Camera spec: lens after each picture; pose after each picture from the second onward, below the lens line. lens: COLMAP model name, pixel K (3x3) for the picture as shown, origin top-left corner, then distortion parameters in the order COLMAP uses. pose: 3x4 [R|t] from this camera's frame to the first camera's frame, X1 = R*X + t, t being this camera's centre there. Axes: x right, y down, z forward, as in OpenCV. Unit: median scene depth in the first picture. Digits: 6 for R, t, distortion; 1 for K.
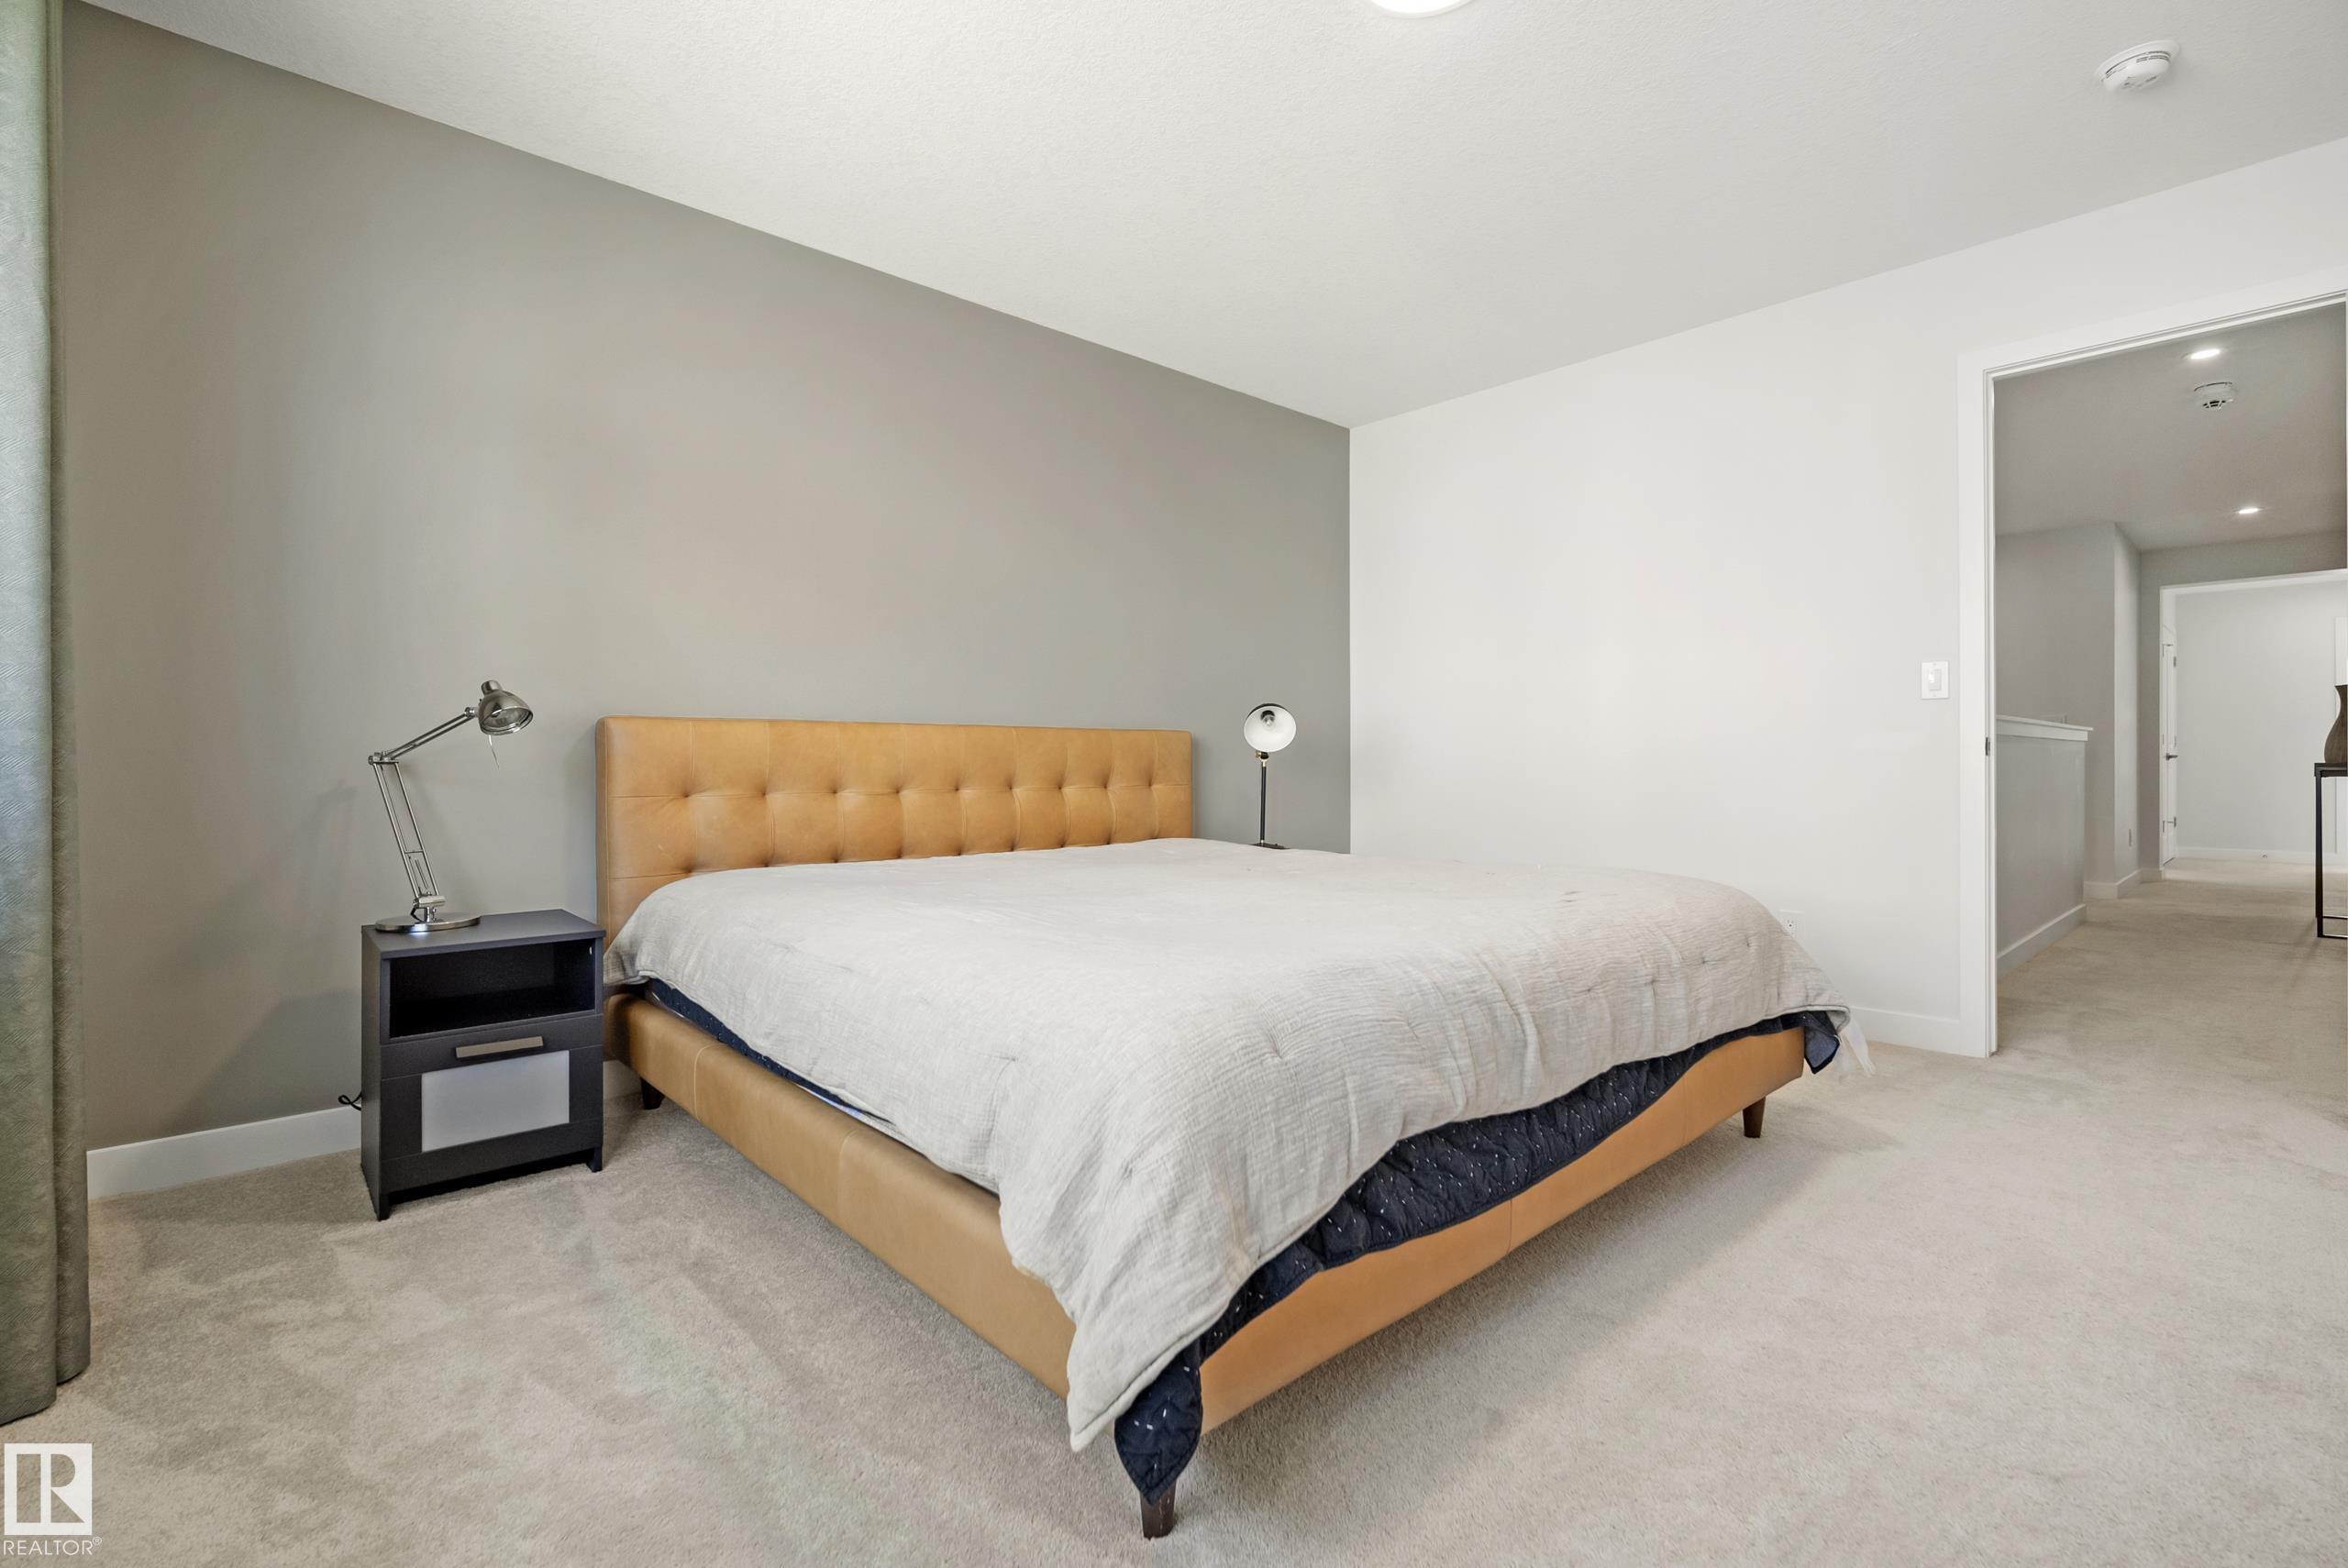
lens RADIAL K [[1042.2, 0, 1177.2], [0, 1042.2, 789.5], [0, 0, 1]] dist [-0.013233, 0.001066]
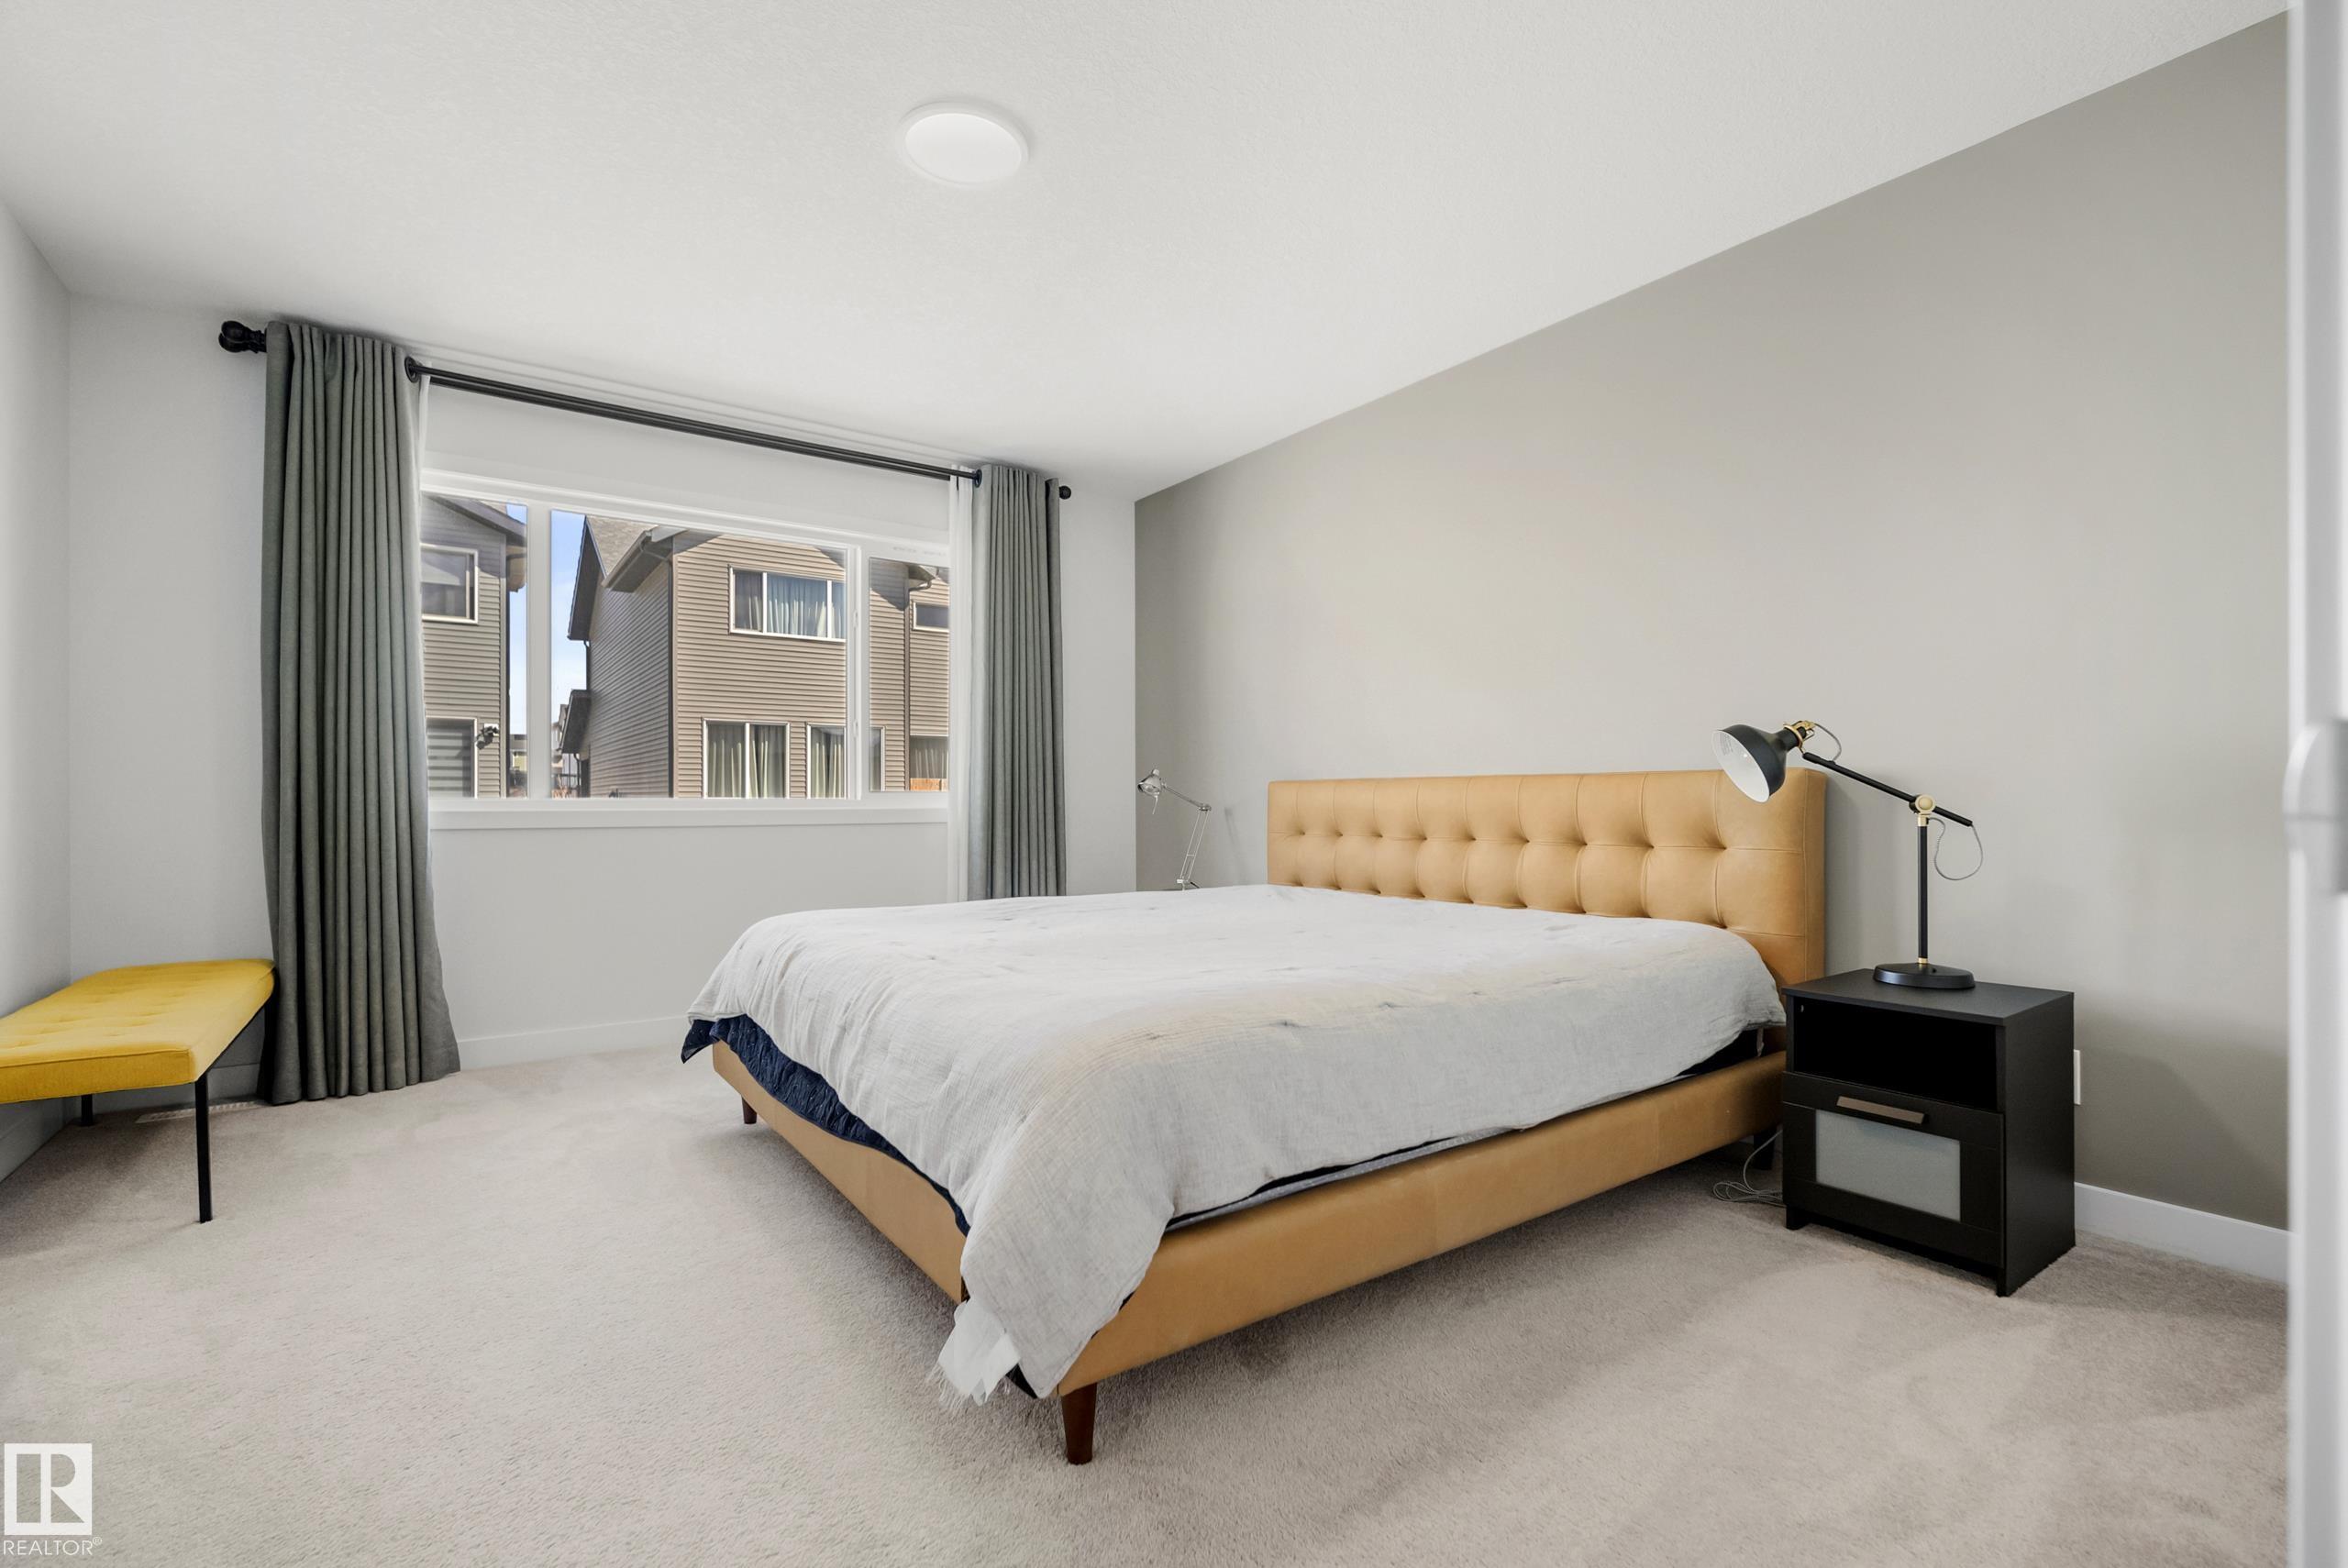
lens RADIAL K [[1042.2, 0, 1177.2], [0, 1042.2, 789.5], [0, 0, 1]] dist [-0.013233, 0.001066]
pose [[-0.115886, -0.028217, -0.992862, 0.441876], [-0.045662, 0.998691, -0.023053, -0.006733], [0.992212, 0.042665, -0.117022, 0.445696]]
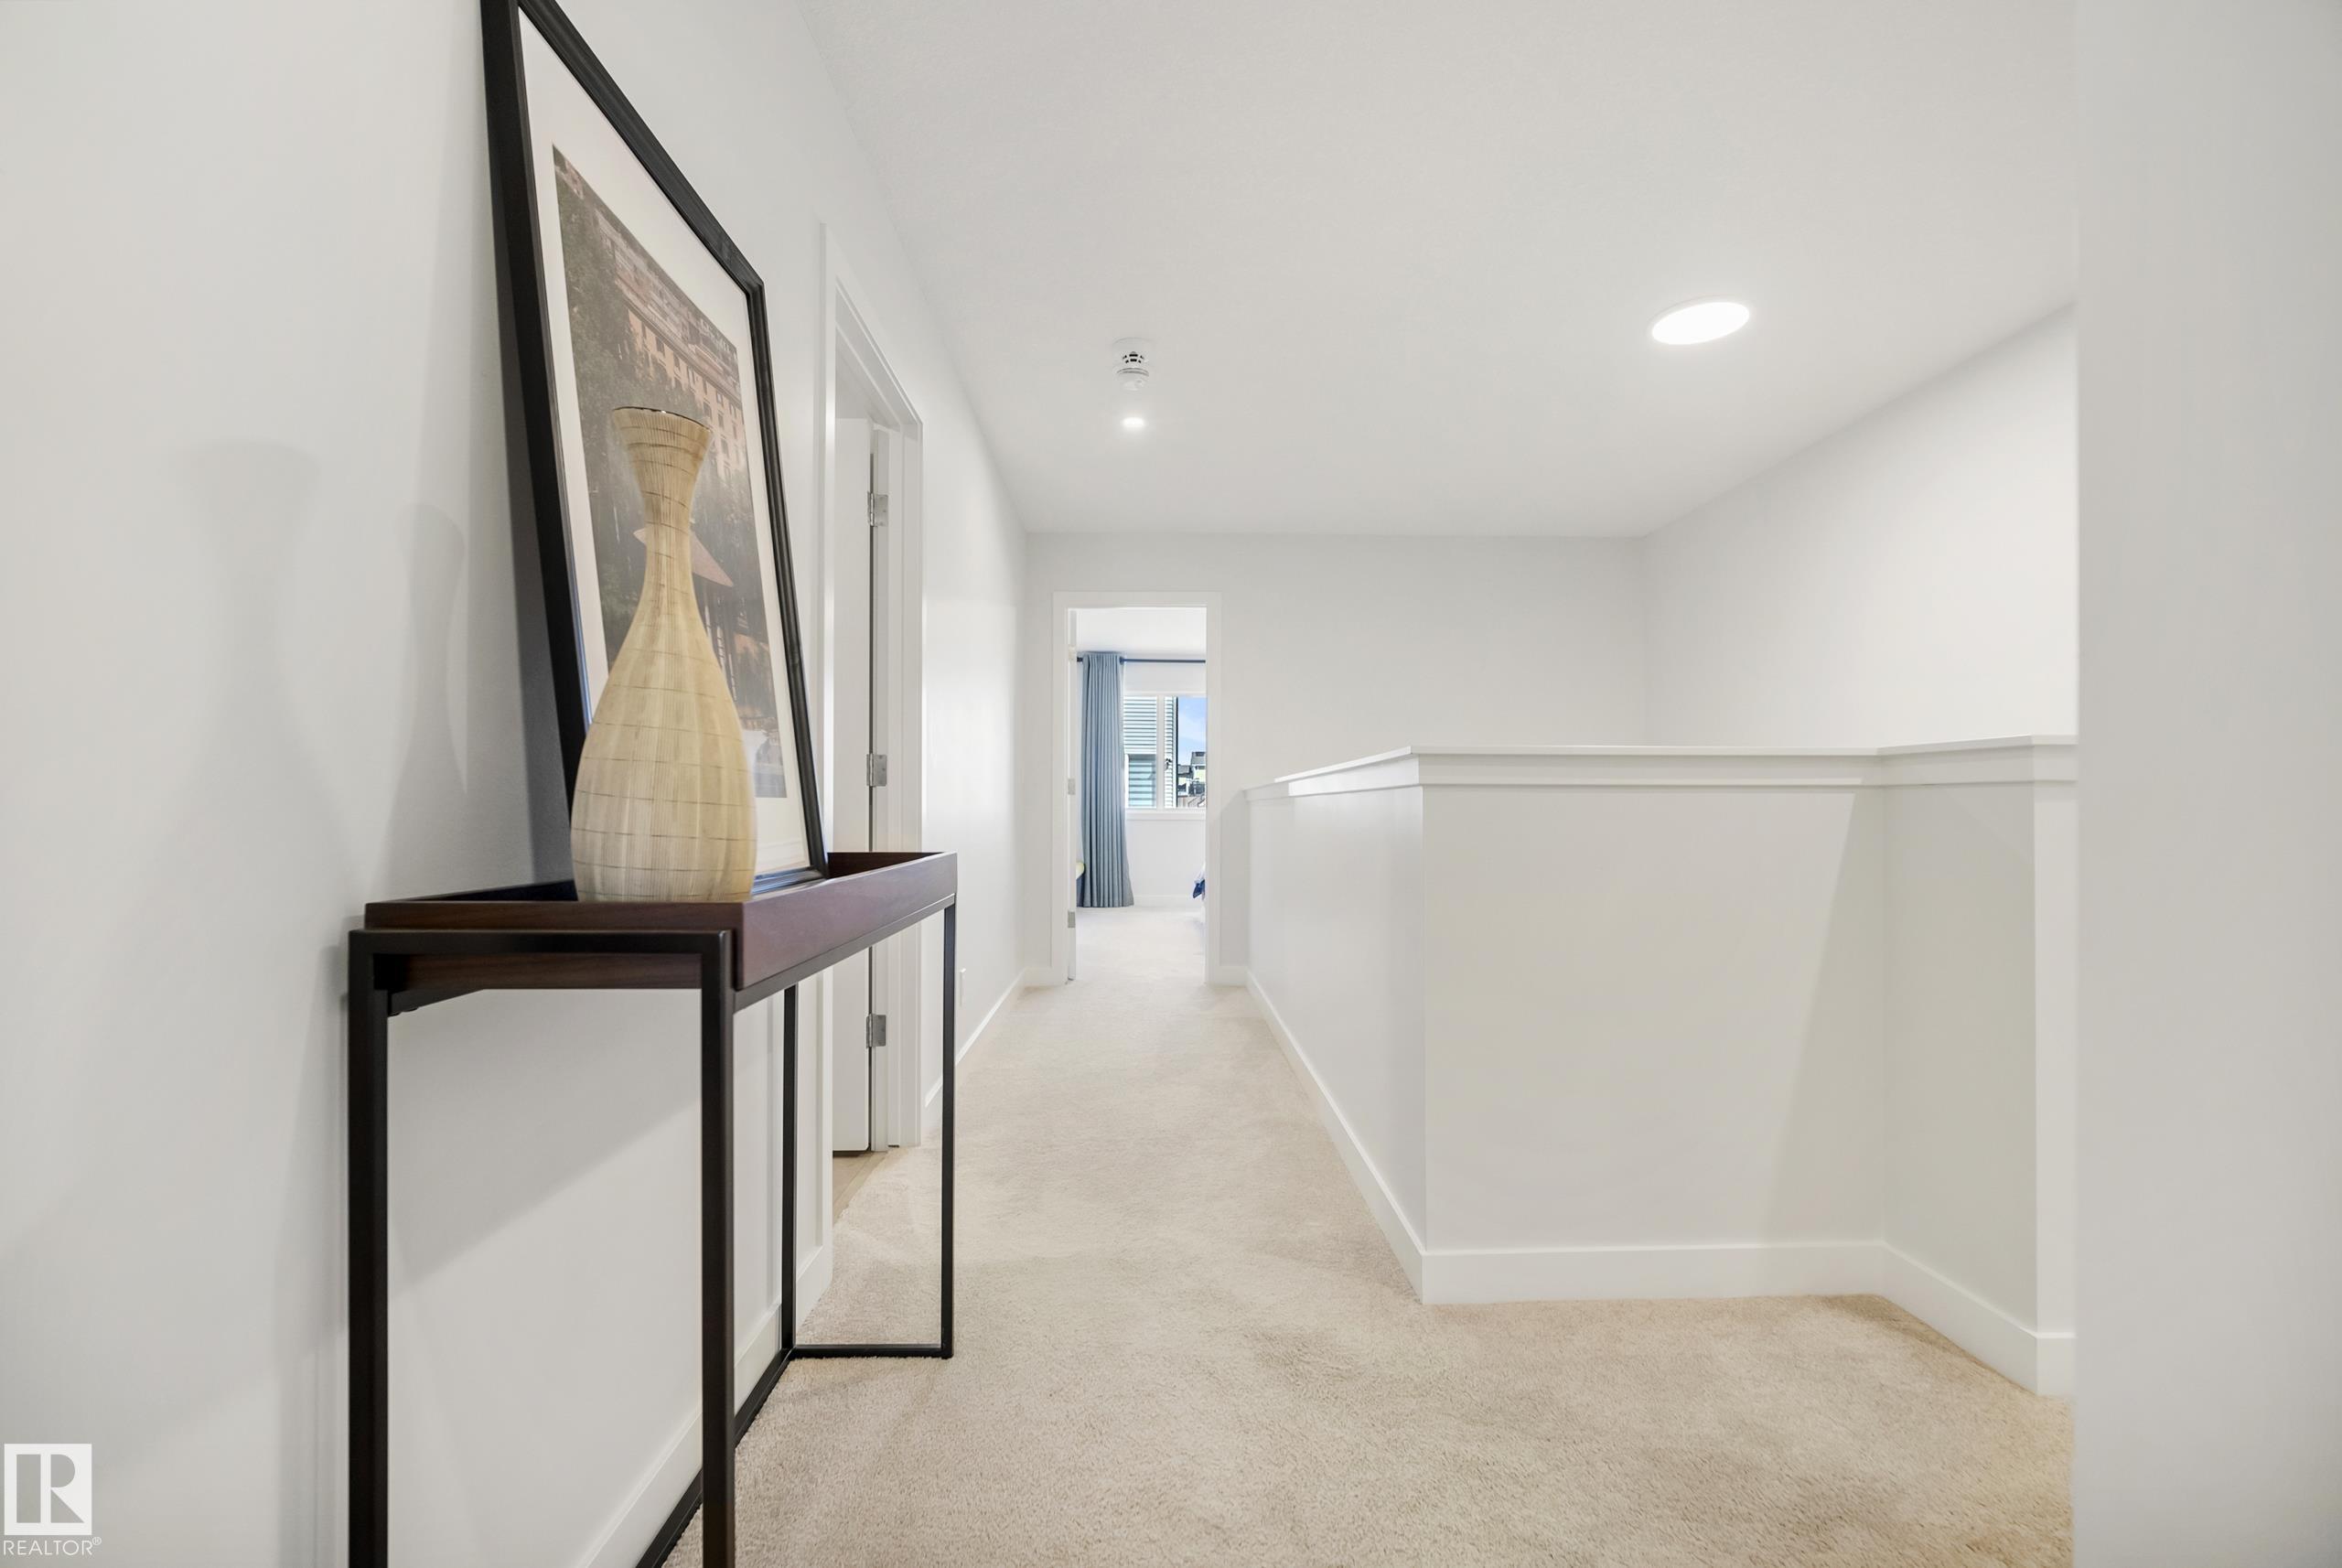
lens RADIAL K [[1039.7, 0, 1174.2], [0, 1039.7, 789.5], [0, 0, 1]] dist [-0.013233, 0.001066]
pose [[-0.646224, -0.039937, -0.762102, 0.822474], [-0.057921, 0.998316, -0.003202, -0.017727], [0.760947, 0.042073, -0.647449, 0.803921]]
